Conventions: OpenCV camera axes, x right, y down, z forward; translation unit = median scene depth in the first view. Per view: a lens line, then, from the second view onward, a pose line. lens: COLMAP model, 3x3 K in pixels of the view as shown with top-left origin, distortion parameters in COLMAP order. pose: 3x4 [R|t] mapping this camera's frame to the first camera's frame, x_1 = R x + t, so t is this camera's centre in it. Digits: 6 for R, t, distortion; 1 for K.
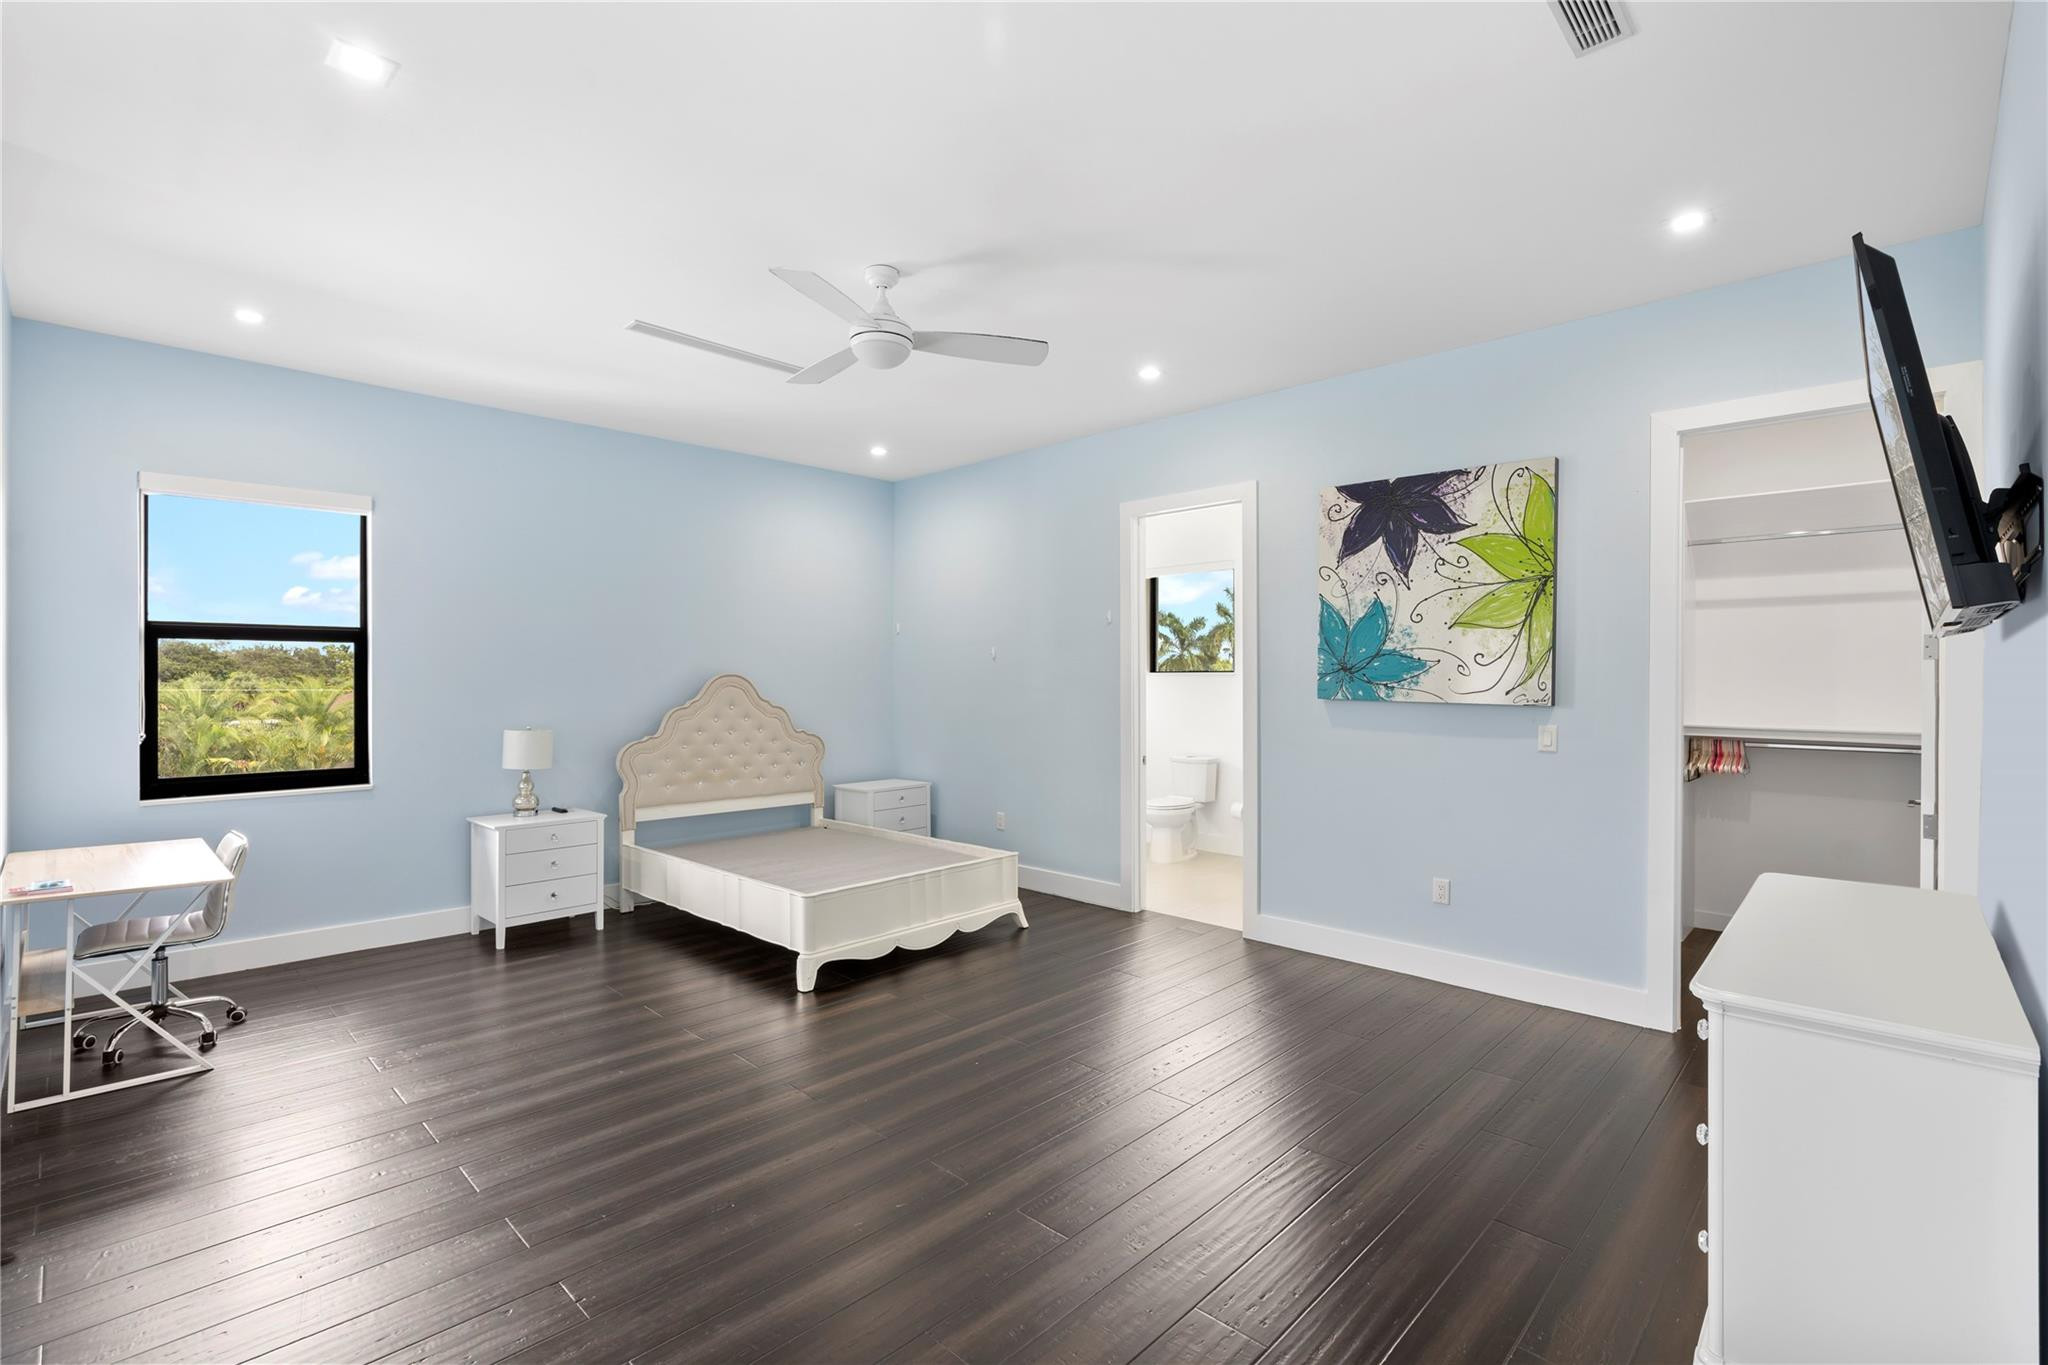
lens RADIAL K [[913.6, 0, 1014.1], [0, 913.6, 677.7], [0, 0, 1]] dist [-0.012056, -0.000547]
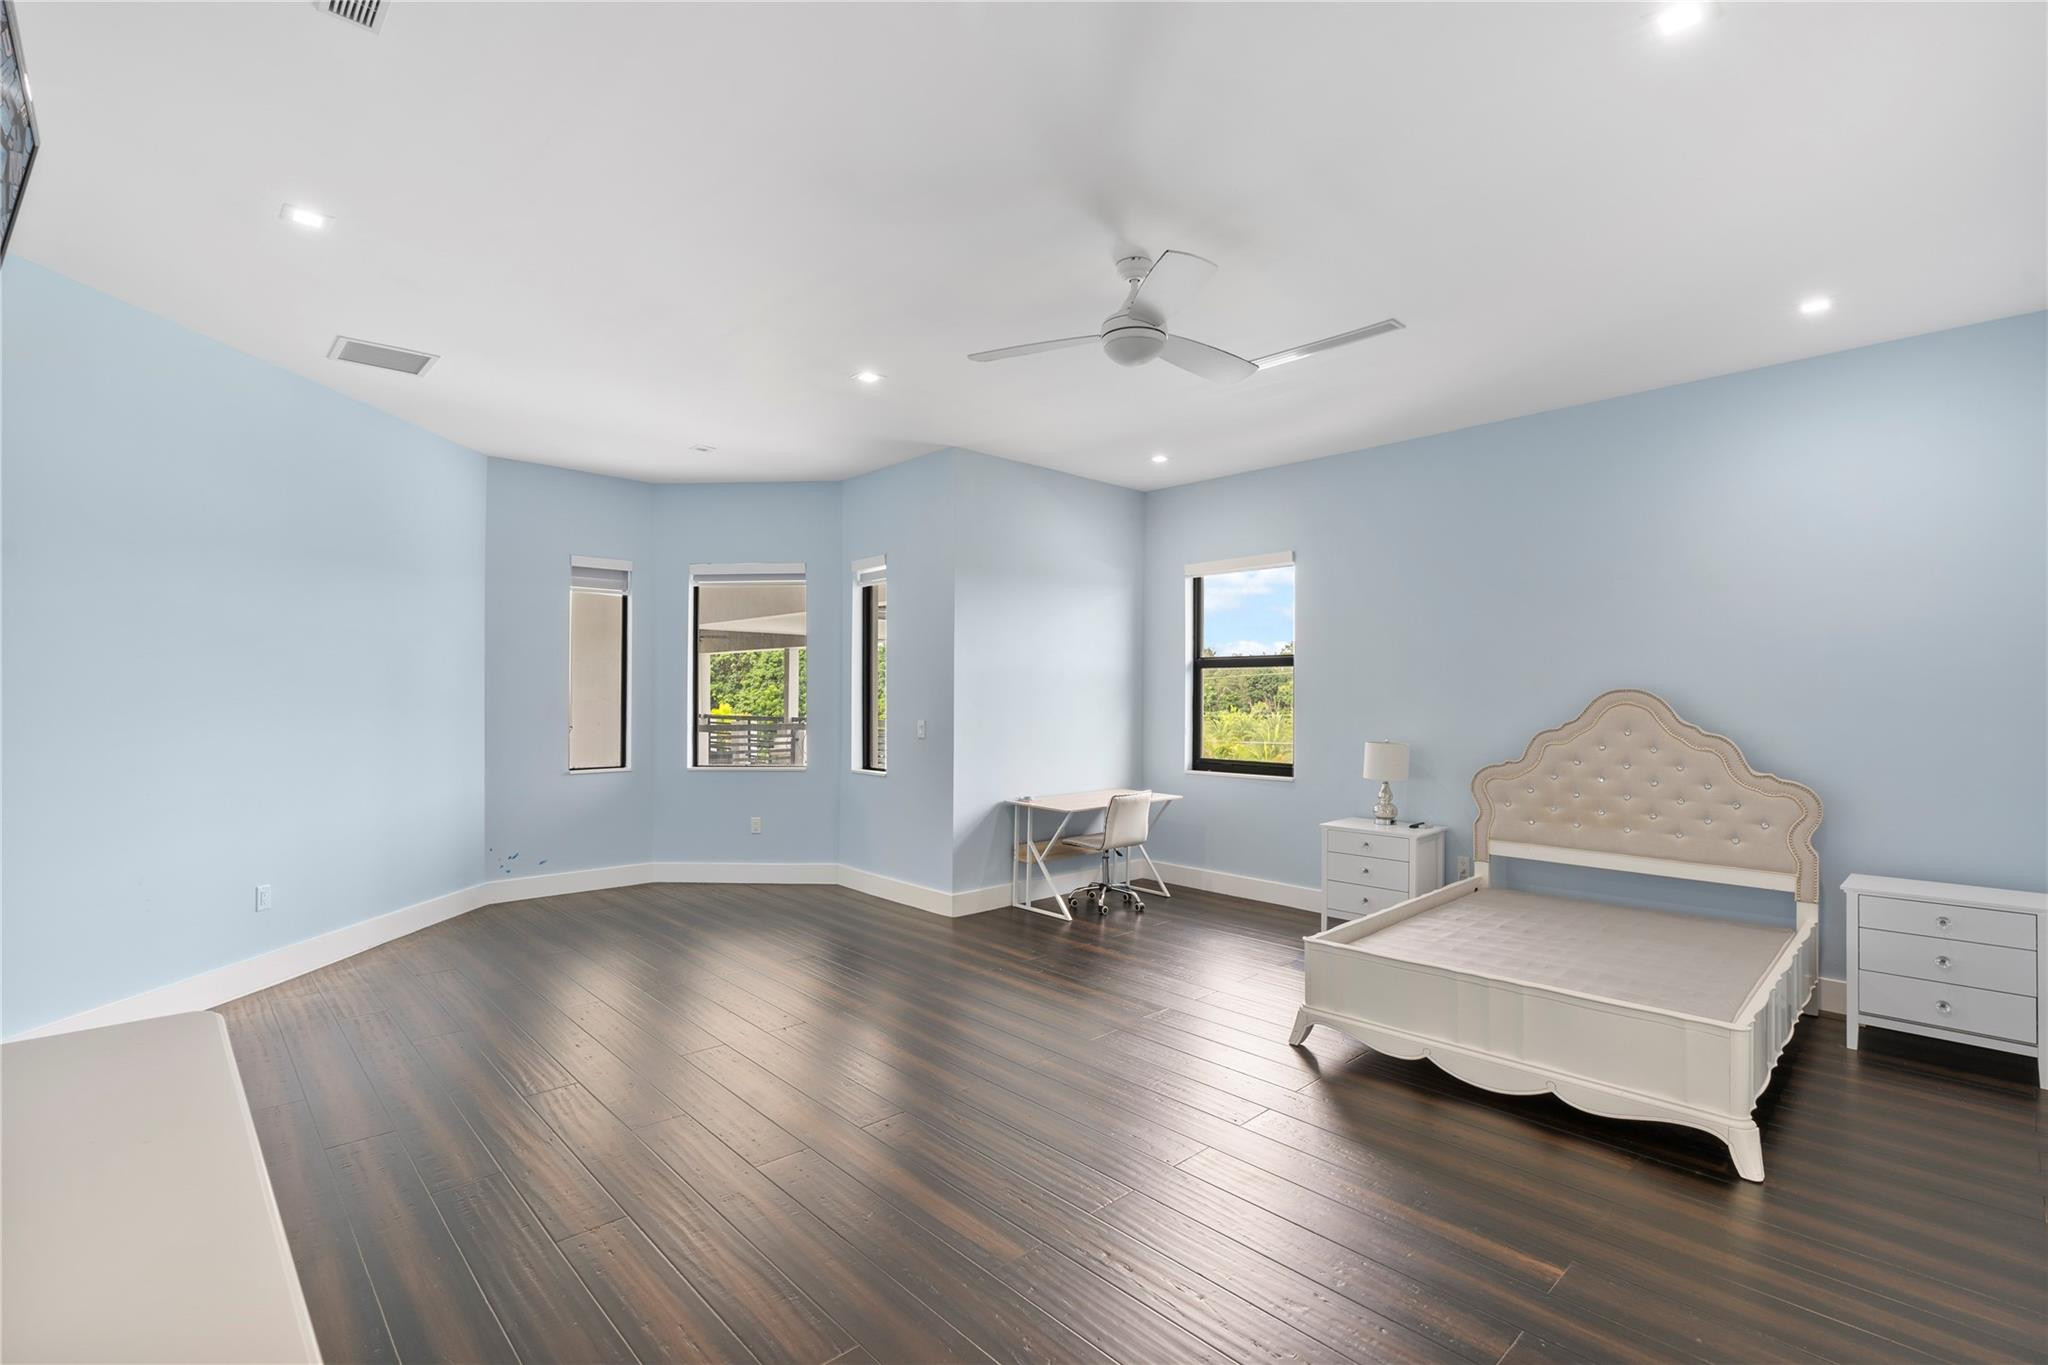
lens RADIAL K [[913.6, 0, 1019.3], [0, 913.6, 691.2], [0, 0, 1]] dist [-0.012056, -0.000547]
pose [[-0.051234, -0.010792, -0.998628, 0.544995], [-0.006436, 0.999924, -0.010475, 0.010860], [0.998666, 0.005891, -0.051299, 0.628470]]
